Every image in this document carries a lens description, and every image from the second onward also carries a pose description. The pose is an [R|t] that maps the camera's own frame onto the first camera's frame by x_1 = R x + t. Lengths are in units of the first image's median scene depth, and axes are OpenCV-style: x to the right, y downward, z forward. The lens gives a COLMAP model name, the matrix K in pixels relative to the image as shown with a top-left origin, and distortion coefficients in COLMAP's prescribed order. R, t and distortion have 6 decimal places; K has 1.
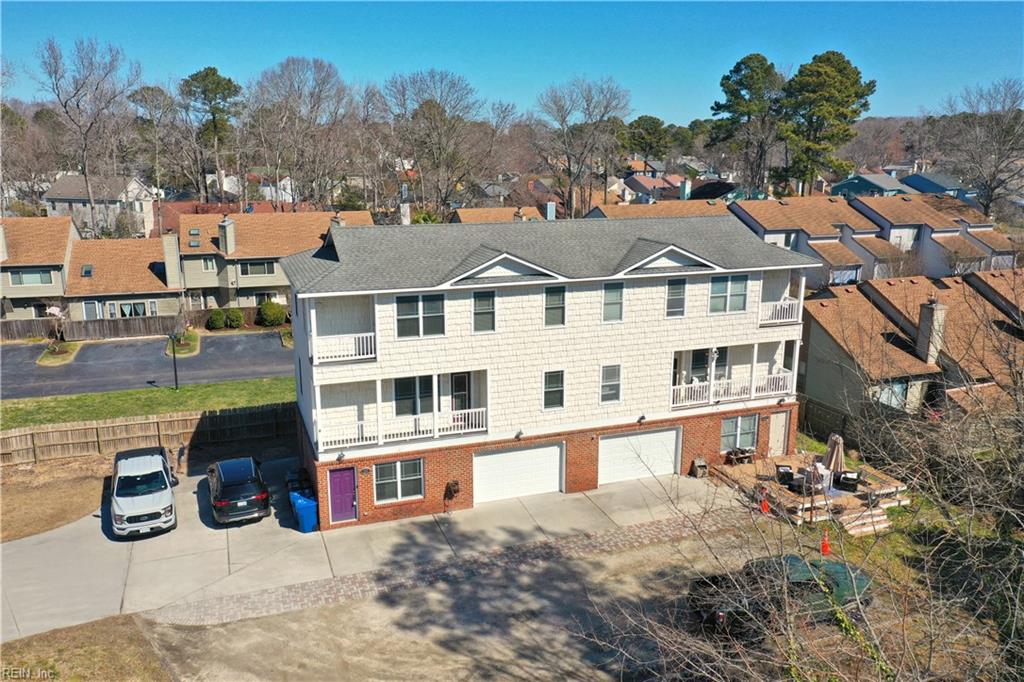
lens RADIAL K [[808.4, 0, 512.0], [0, 808.4, 341.0], [0, 0, 1]] dist [0.014987, 0.002141]
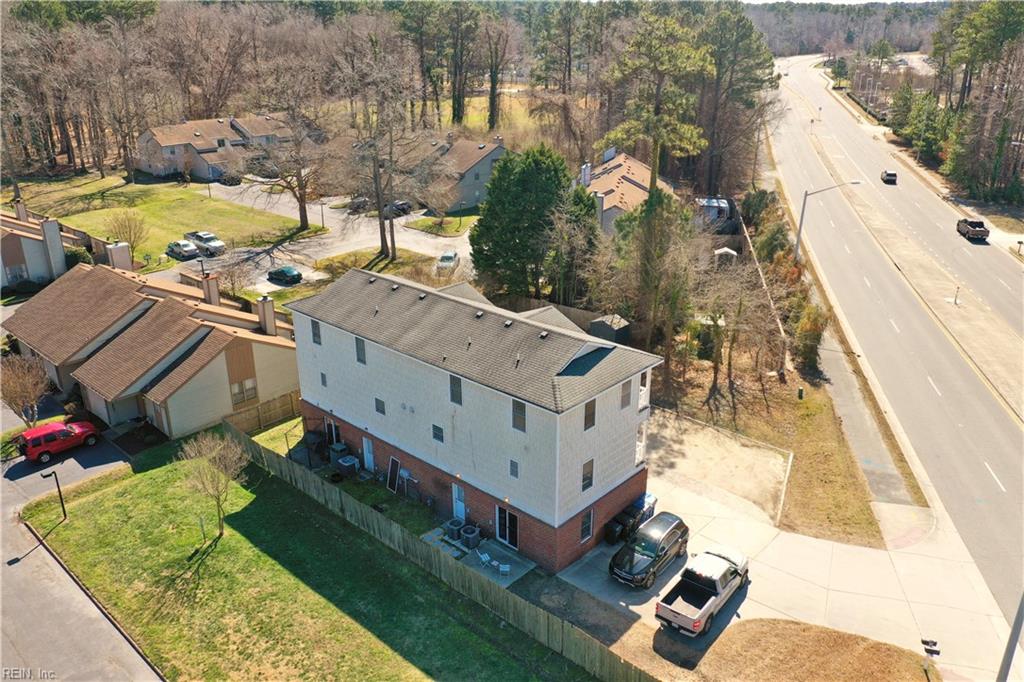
lens RADIAL K [[808.4, 0, 512.0], [0, 808.4, 341.0], [0, 0, 1]] dist [0.014987, 0.002141]
pose [[-0.470861, -0.321337, 0.821604, -1.124490], [0.210072, 0.863676, 0.458185, -0.687980], [-0.856831, 0.388337, -0.339167, 1.441219]]
